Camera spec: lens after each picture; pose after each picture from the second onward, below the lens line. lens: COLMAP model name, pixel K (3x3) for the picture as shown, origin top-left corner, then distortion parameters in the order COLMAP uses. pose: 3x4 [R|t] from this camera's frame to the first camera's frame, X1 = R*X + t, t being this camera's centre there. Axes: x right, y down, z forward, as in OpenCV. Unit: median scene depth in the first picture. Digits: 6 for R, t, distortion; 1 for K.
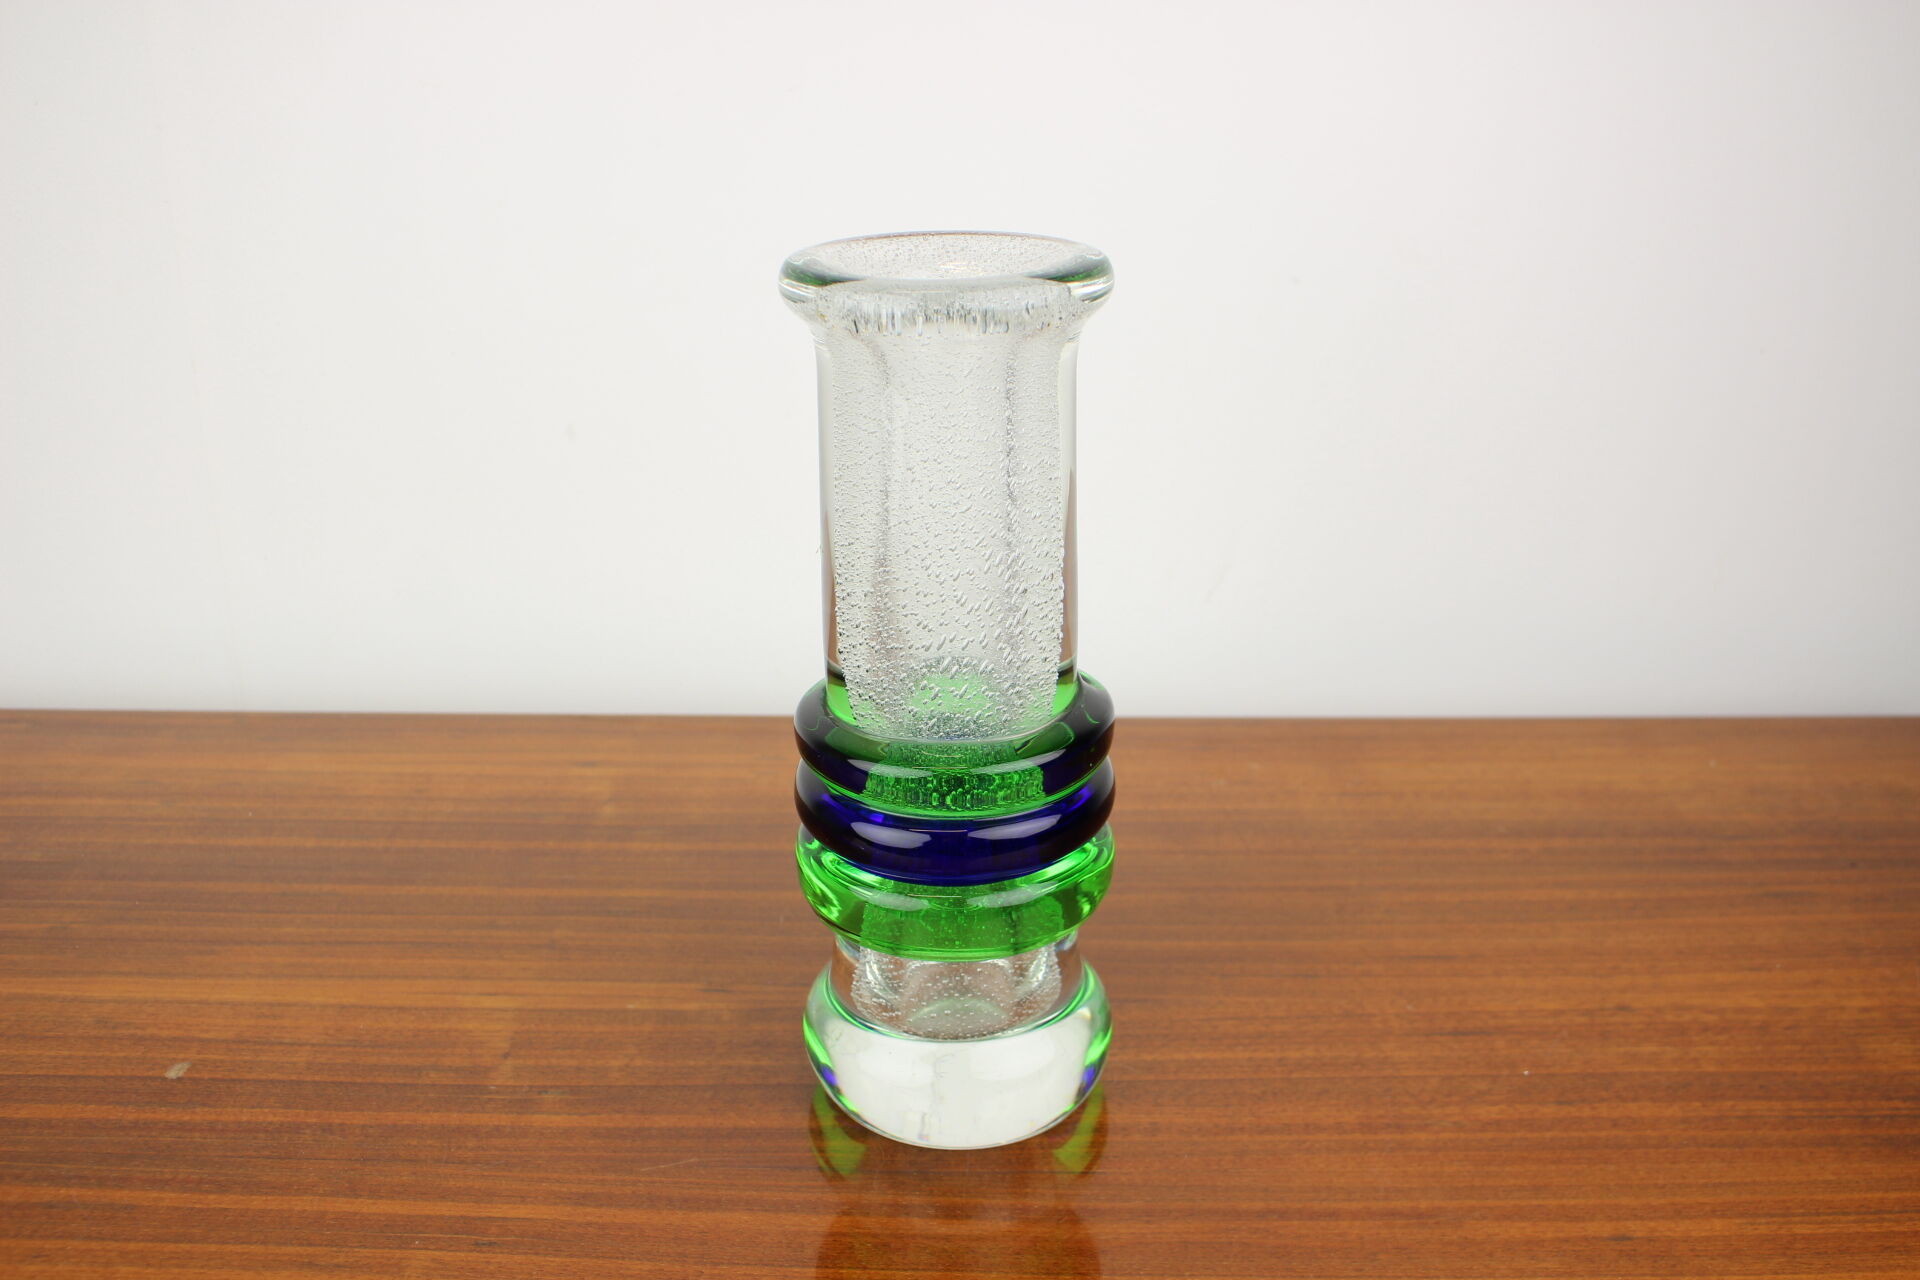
lens RADIAL K [[1817.6, 0, 960.0], [0, 1817.6, 640.0], [0, 0, 1]] dist [-0.142465, 0.102433]
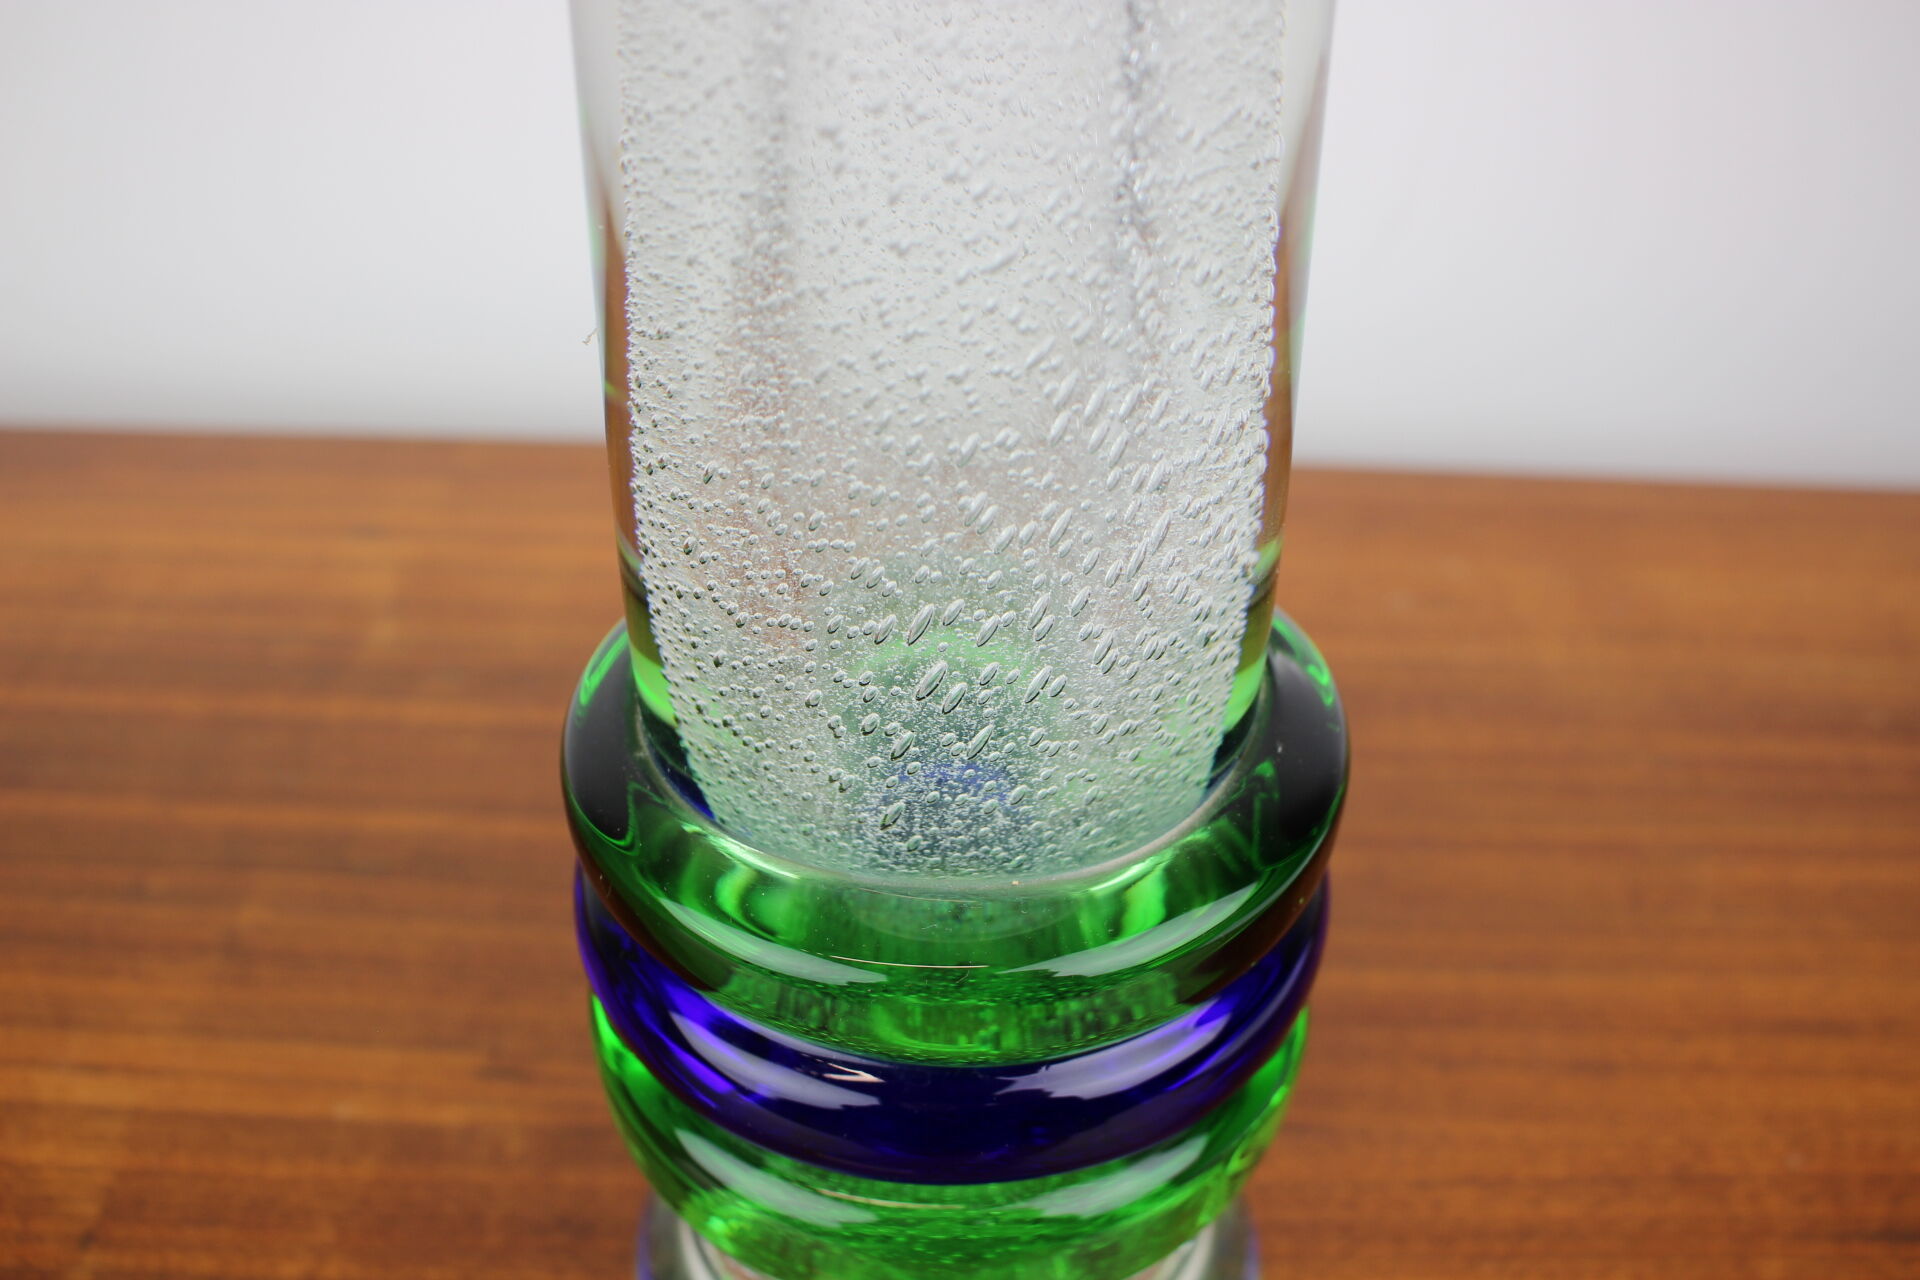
lens RADIAL K [[1817.6, 0, 960.0], [0, 1817.6, 640.0], [0, 0, 1]] dist [-0.142465, 0.102433]
pose [[0.999561, 0.029053, -0.005803, 0.000087], [-0.026729, 0.968800, 0.246399, -0.069703], [0.012780, -0.246135, 0.969151, 0.538726]]
